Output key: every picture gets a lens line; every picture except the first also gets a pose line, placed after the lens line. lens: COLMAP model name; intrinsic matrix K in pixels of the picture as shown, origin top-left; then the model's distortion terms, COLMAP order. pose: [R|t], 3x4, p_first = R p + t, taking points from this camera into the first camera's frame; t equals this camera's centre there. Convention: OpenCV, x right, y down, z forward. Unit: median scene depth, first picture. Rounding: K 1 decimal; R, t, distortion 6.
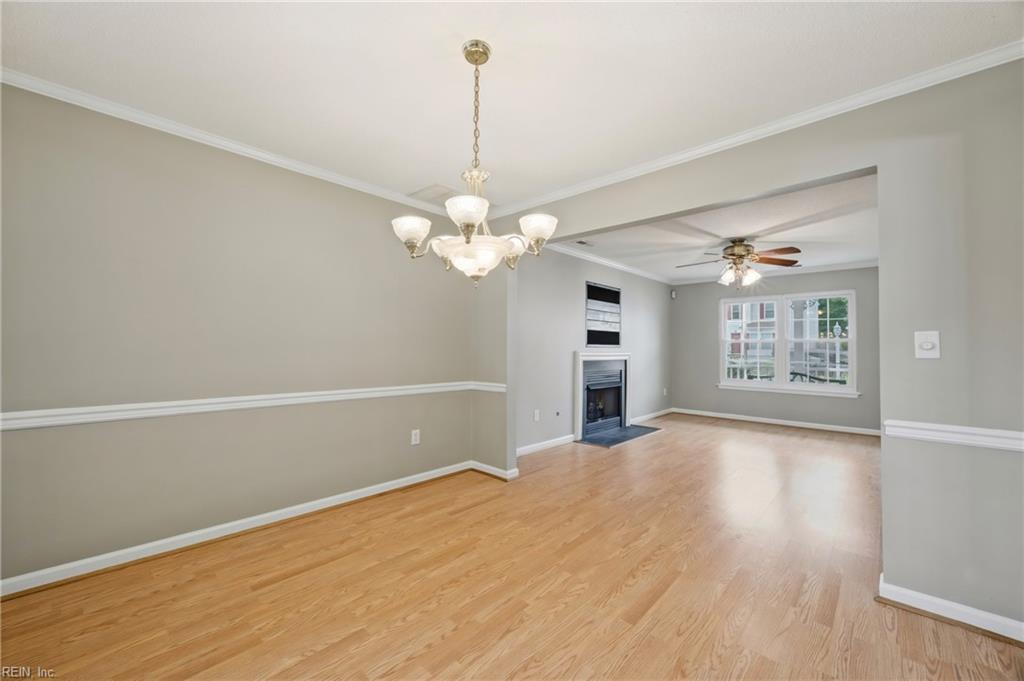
lens RADIAL K [[407.8, 0, 511.2], [0, 407.8, 339.9], [0, 0, 1]] dist [0.007556, -0.002184]
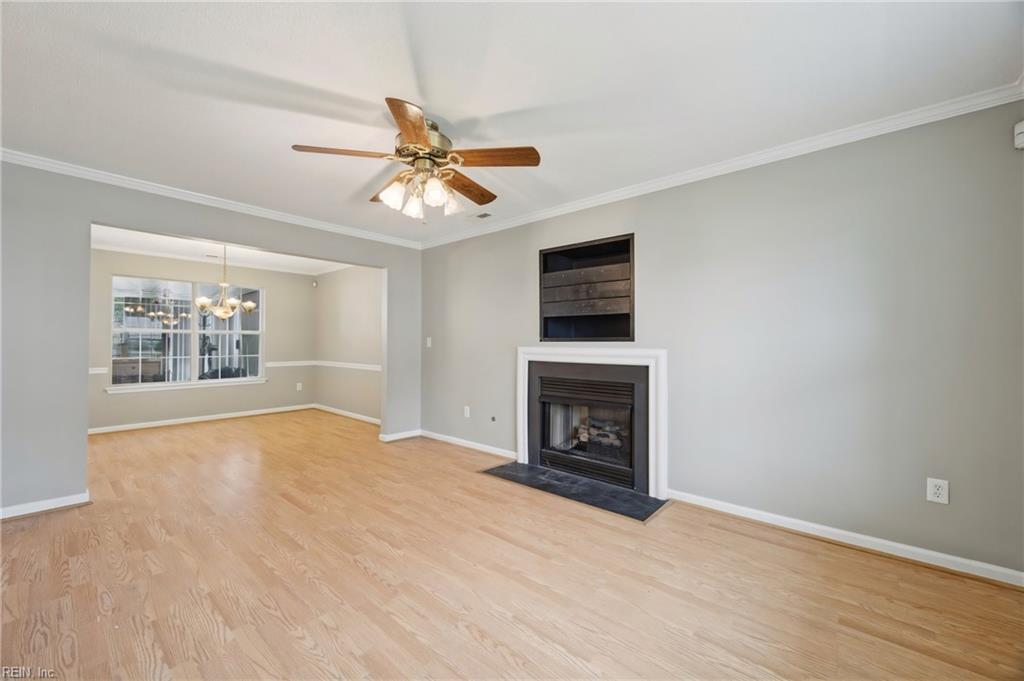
lens RADIAL K [[407.8, 0, 517.3], [0, 407.8, 343.3], [0, 0, 1]] dist [0.007556, -0.002184]
pose [[0.022567, -0.003456, -0.999739, 0.789969], [0.022686, 0.999738, -0.002944, 0.017825], [0.999488, -0.022613, 0.022639, 0.823441]]
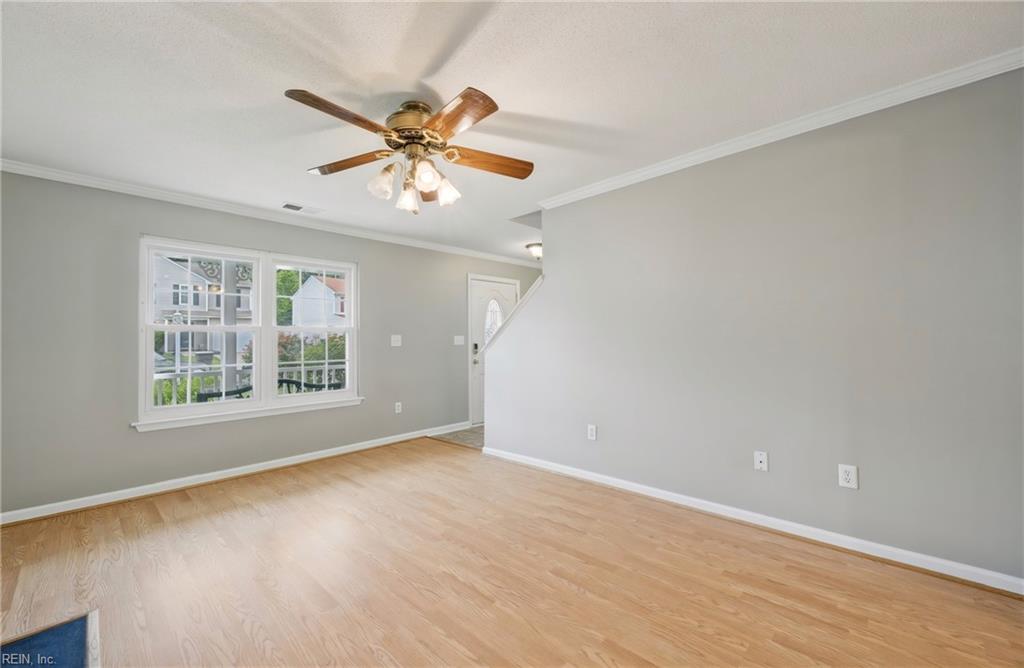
lens RADIAL K [[407.4, 0, 512.5], [0, 407.4, 332.7], [0, 0, 1]] dist [0.000733, 0.000060]
pose [[0.026932, 0.009887, 0.999588, 0.074506], [-0.010650, 0.999897, -0.009604, 0.009081], [-0.999581, -0.010387, 0.027034, 0.655983]]
